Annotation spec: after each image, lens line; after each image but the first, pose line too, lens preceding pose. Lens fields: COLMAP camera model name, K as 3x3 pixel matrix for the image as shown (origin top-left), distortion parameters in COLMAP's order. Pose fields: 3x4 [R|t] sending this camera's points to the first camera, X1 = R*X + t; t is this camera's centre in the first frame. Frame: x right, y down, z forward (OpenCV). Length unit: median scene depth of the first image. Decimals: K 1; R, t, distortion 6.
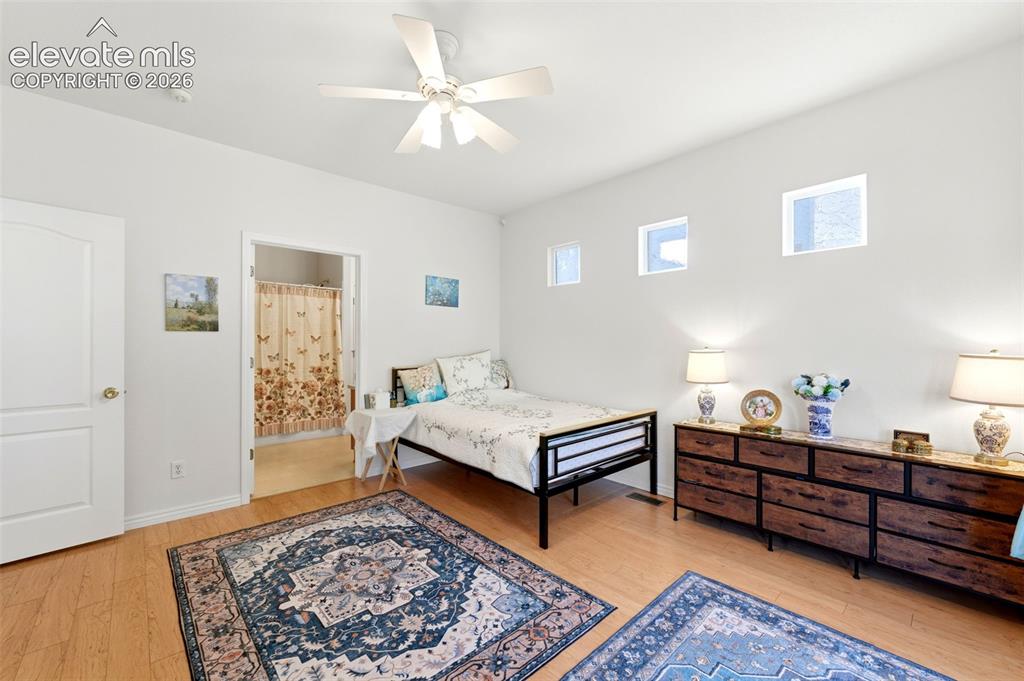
lens RADIAL K [[417.4, 0, 512.9], [0, 417.4, 343.3], [0, 0, 1]] dist [-0.003264, 0.000737]
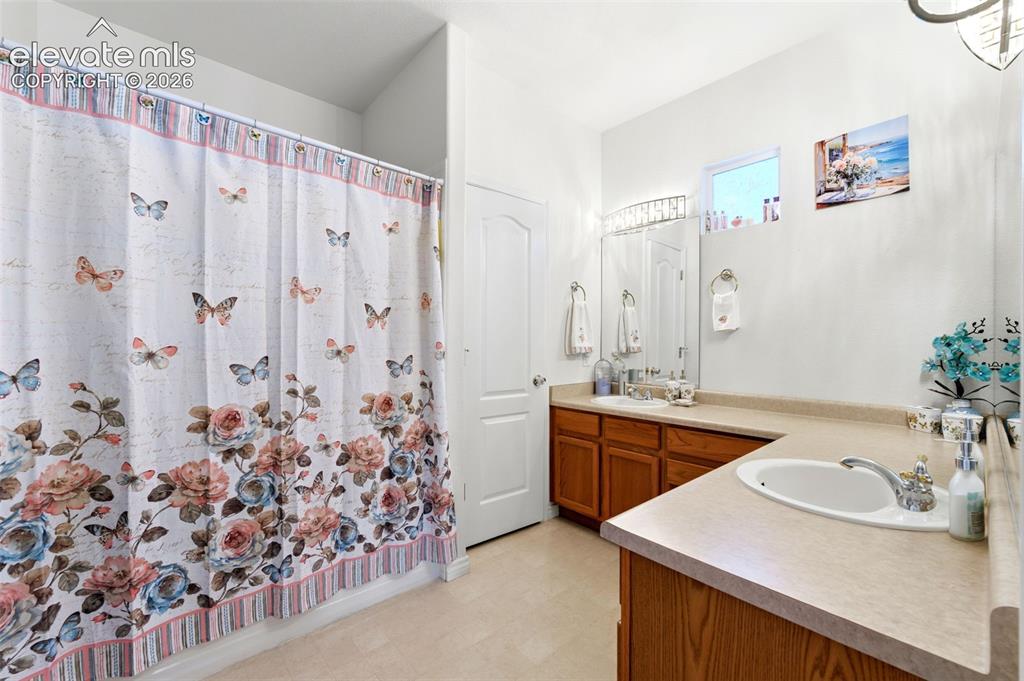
lens RADIAL K [[417.4, 0, 511.2], [0, 417.4, 343.1], [0, 0, 1]] dist [-0.003264, 0.000737]
pose [[0.999815, 0.000742, -0.019195, -0.387404], [-0.000815, 0.999993, -0.003783, 0.015675], [0.019192, 0.003798, 0.999809, 0.716663]]
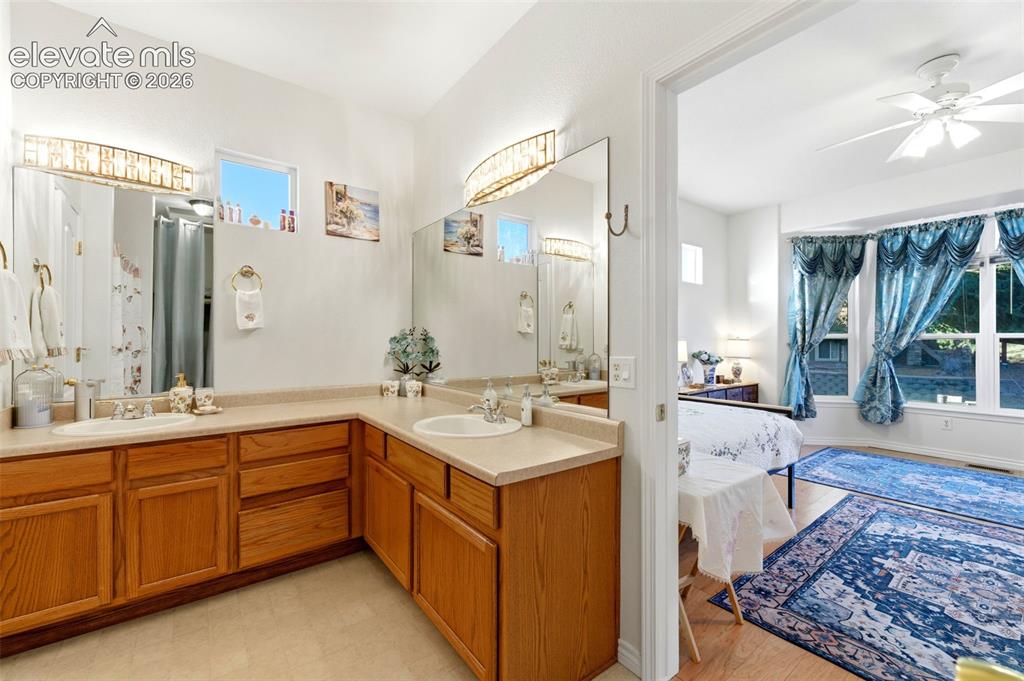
lens RADIAL K [[417.4, 0, 511.9], [0, 417.4, 338.1], [0, 0, 1]] dist [-0.003264, 0.000737]
pose [[0.089114, 0.003813, 0.996014, -0.590595], [0.005543, 0.999975, -0.004324, 0.013371], [-0.996006, 0.005906, 0.089091, 0.863053]]
